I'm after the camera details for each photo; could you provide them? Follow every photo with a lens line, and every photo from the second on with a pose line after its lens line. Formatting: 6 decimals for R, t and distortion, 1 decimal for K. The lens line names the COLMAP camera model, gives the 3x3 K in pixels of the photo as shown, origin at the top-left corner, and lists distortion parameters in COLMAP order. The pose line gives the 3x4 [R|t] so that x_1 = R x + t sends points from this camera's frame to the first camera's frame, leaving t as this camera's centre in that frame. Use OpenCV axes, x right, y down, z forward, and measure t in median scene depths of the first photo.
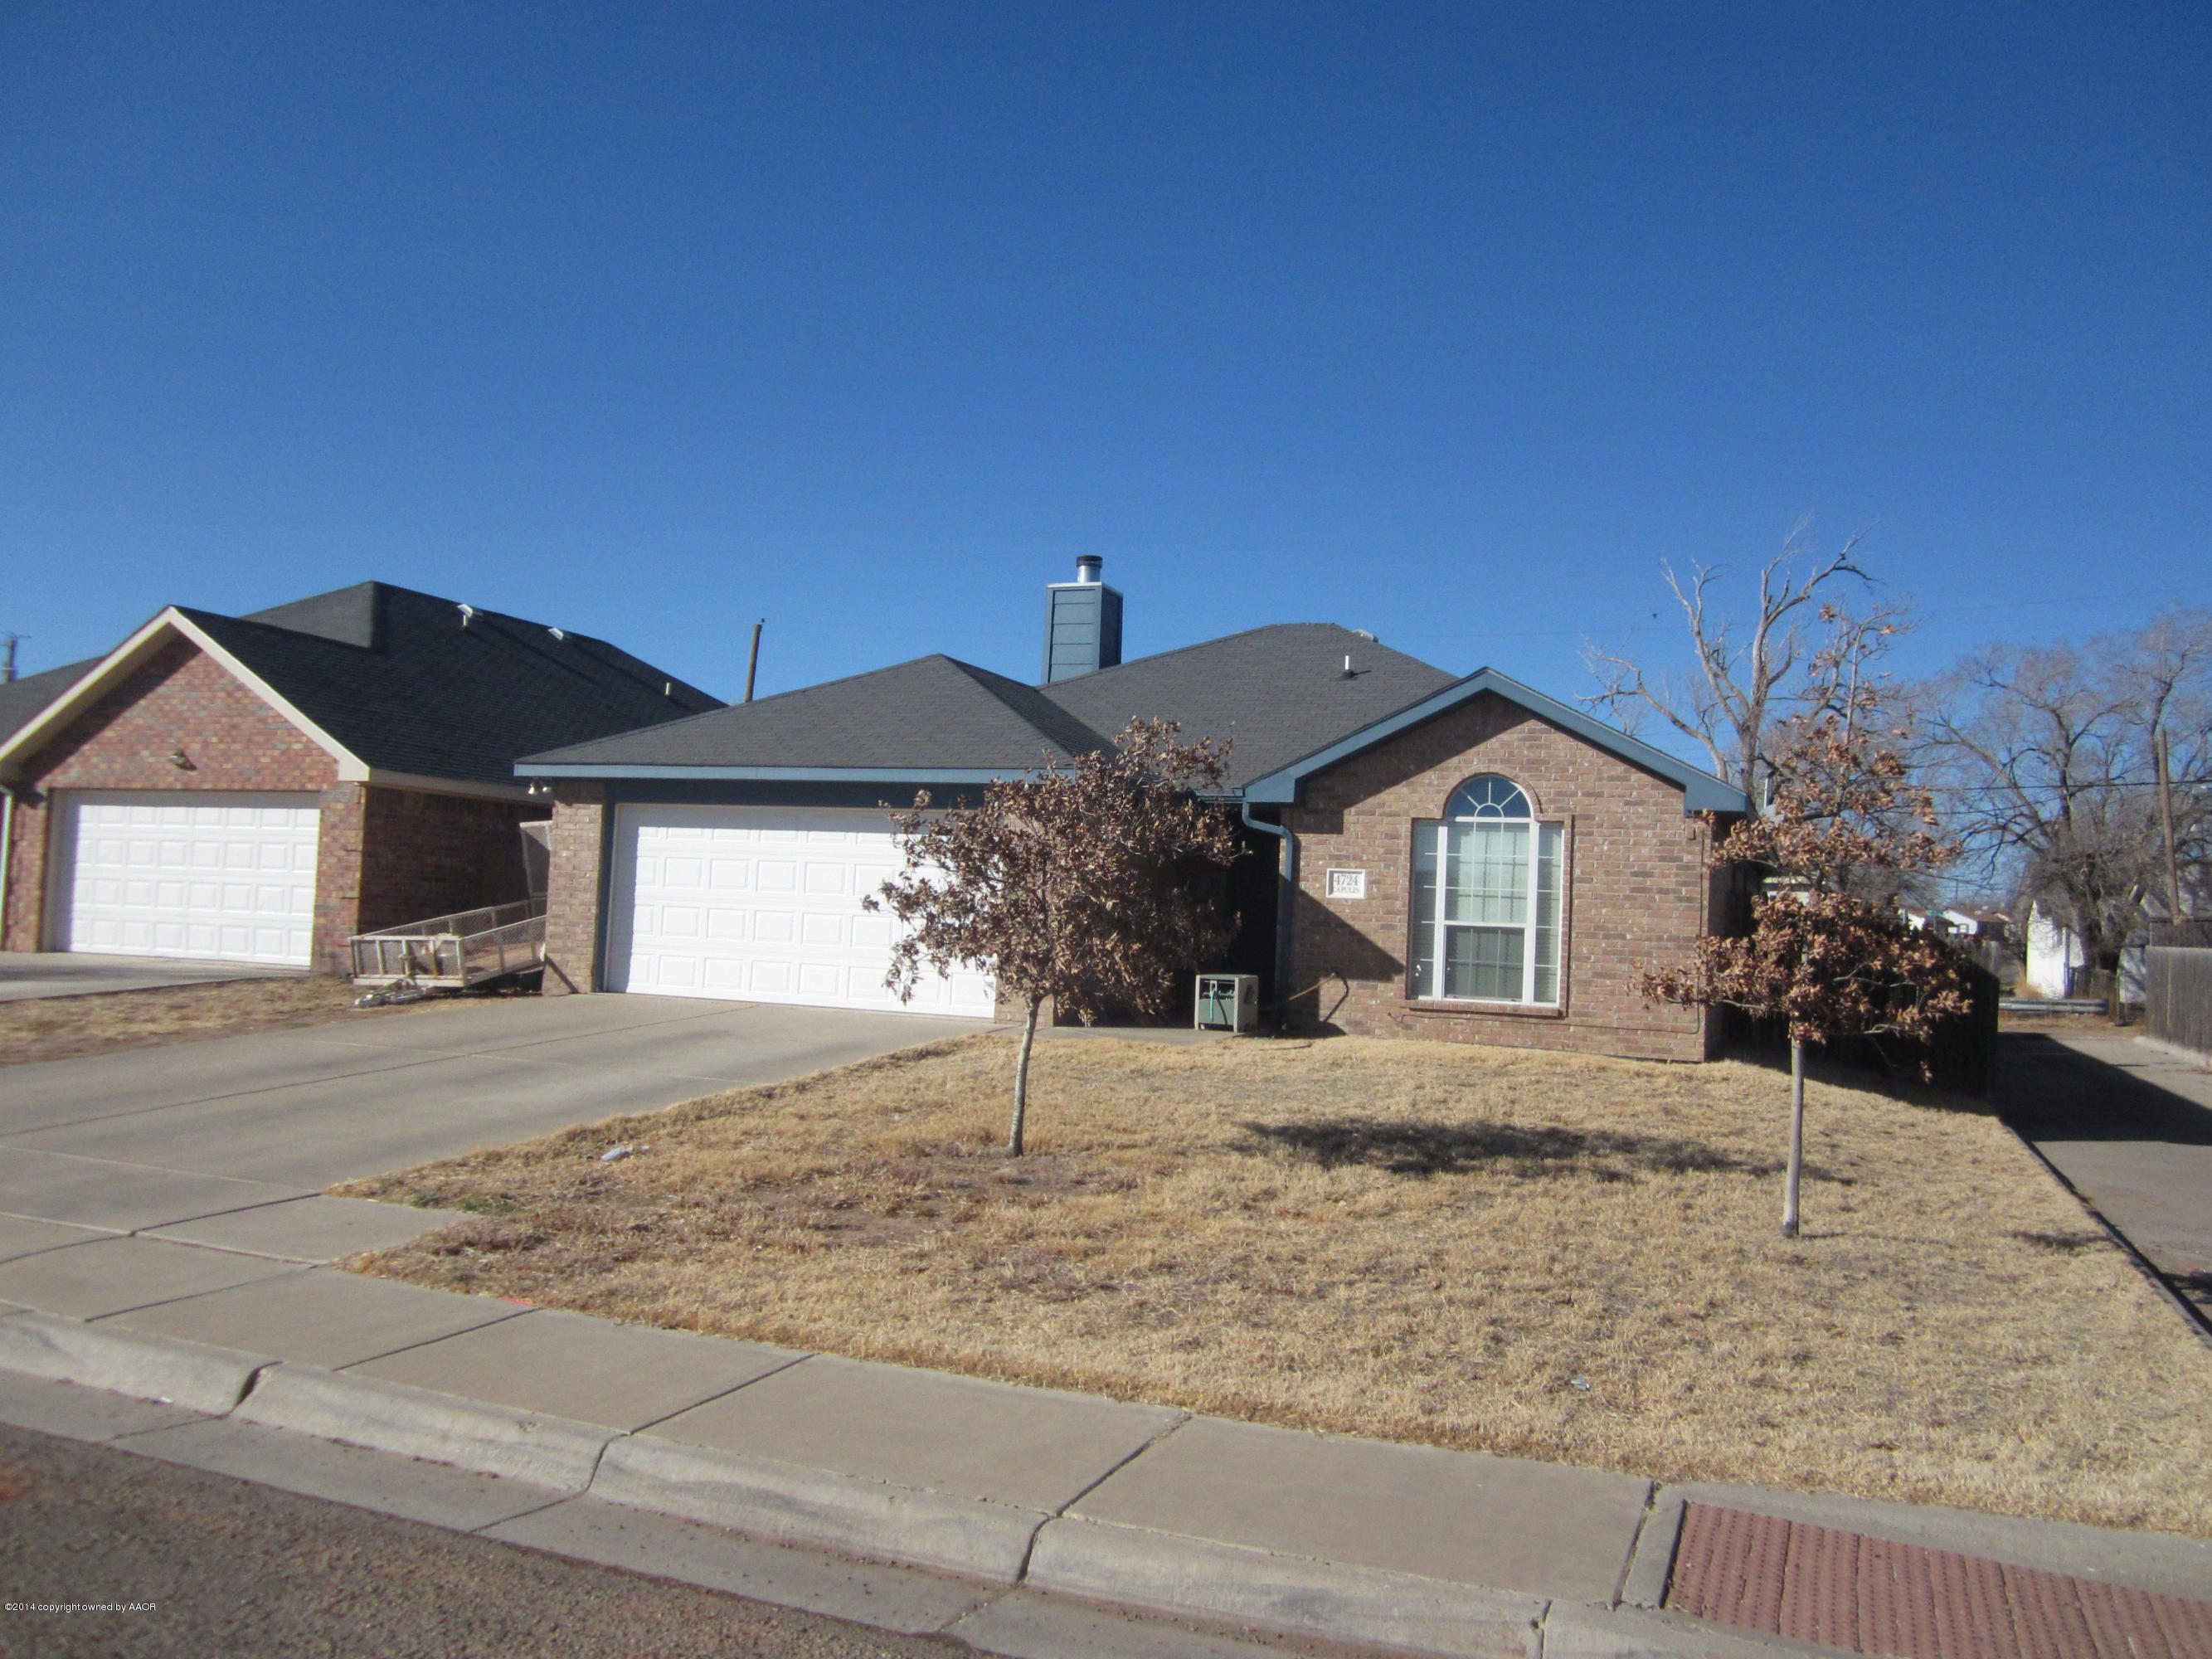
lens RADIAL K [[1843.2, 0, 1105.7], [0, 1843.2, 829.9], [0, 0, 1]] dist [-0.037396, 0.011225]
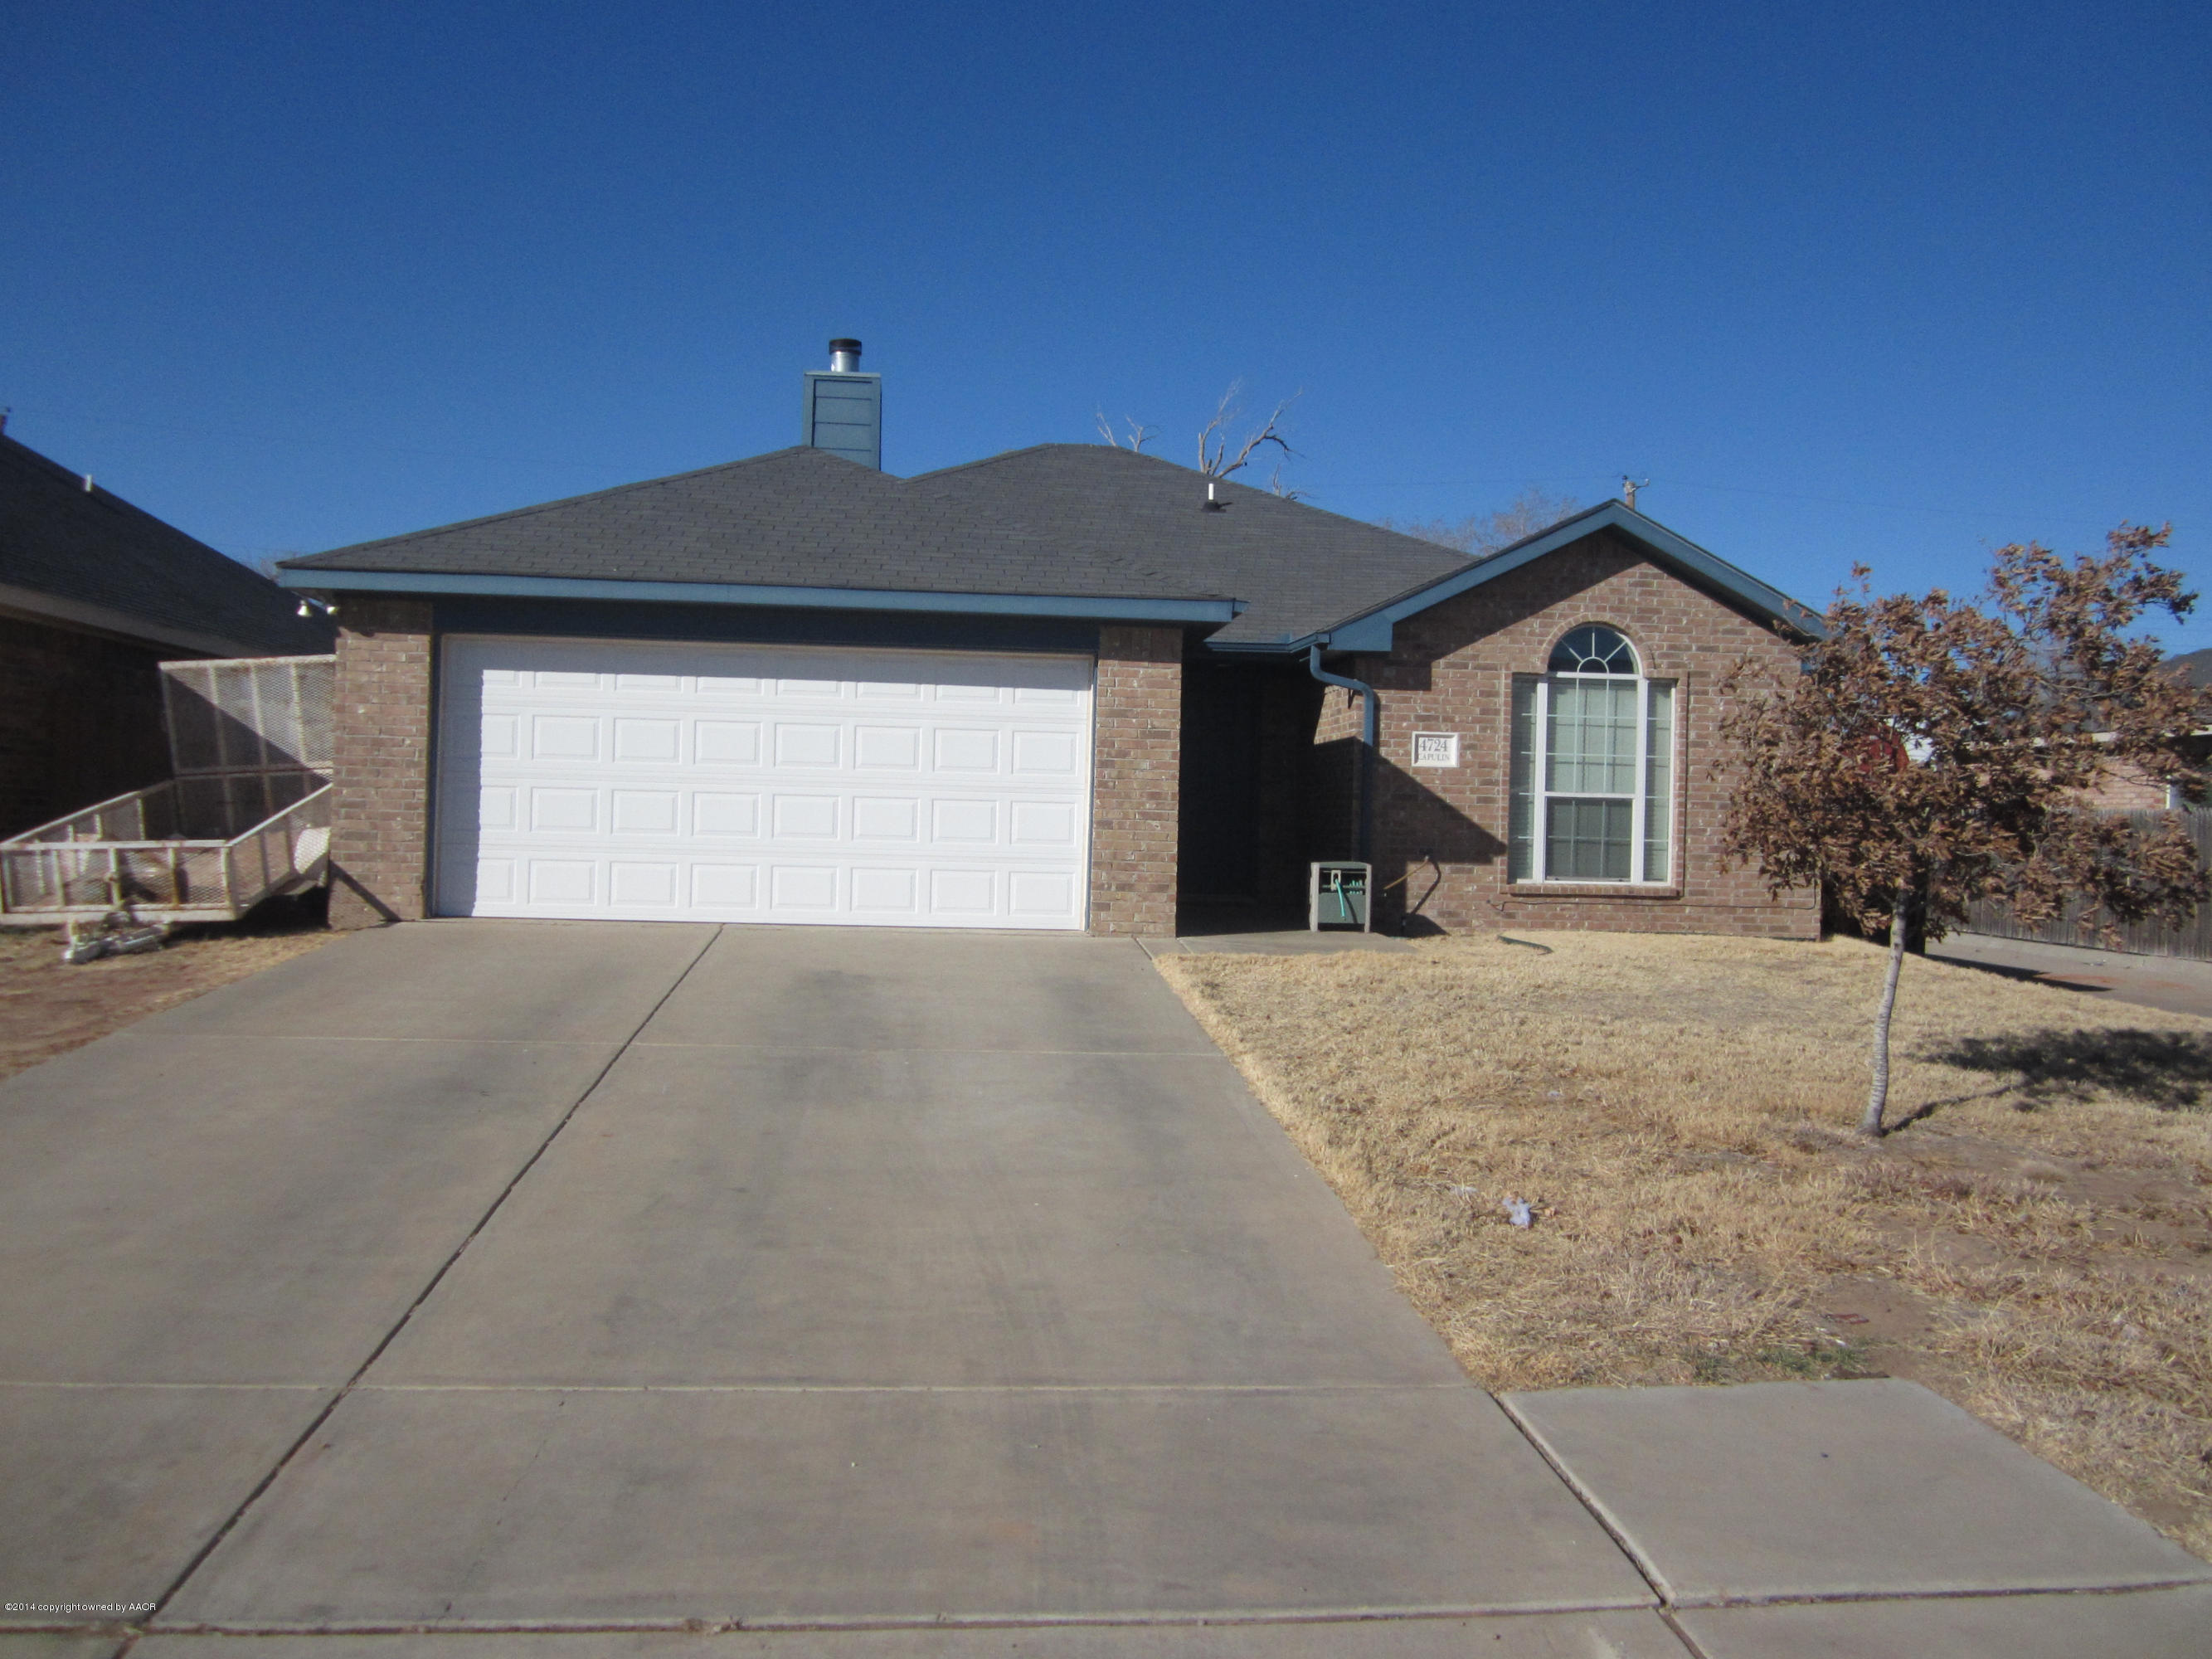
lens RADIAL K [[1843.2, 0, 1105.3], [0, 1843.2, 823.2], [0, 0, 1]] dist [-0.037396, 0.011225]
pose [[0.882819, -0.022957, 0.469153, -0.404987], [-0.009546, 0.997722, 0.066785, 0.008188], [-0.469617, -0.063438, 0.880588, 0.331740]]
